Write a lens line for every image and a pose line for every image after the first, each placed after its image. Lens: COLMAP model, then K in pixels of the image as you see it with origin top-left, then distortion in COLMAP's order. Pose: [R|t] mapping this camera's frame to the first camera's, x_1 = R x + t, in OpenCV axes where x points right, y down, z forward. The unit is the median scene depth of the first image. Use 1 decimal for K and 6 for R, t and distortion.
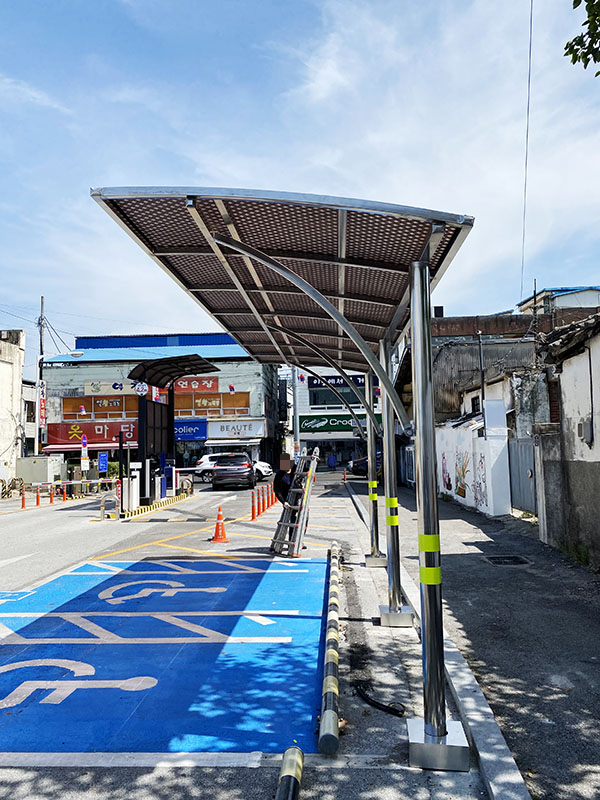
lens RADIAL K [[615.5, 0, 300.5], [0, 615.5, 401.0], [0, 0, 1]] dist [0.051533, -0.049530]
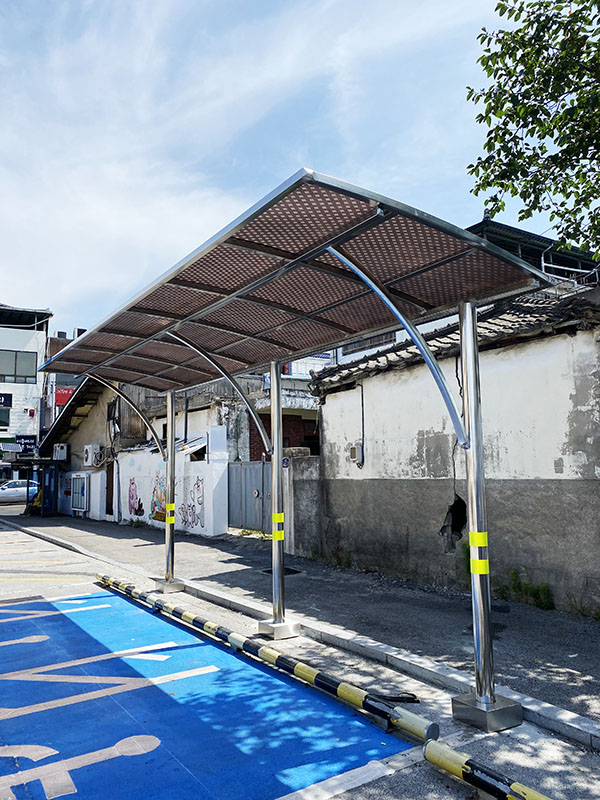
lens RADIAL K [[615.5, 0, 288.6], [0, 615.5, 395.9], [0, 0, 1]] dist [0.051533, -0.049530]
pose [[0.794897, 0.076572, 0.601893, -0.497099], [-0.042207, 0.996580, -0.071042, 0.035667], [-0.605274, 0.031067, 0.795411, 0.165495]]
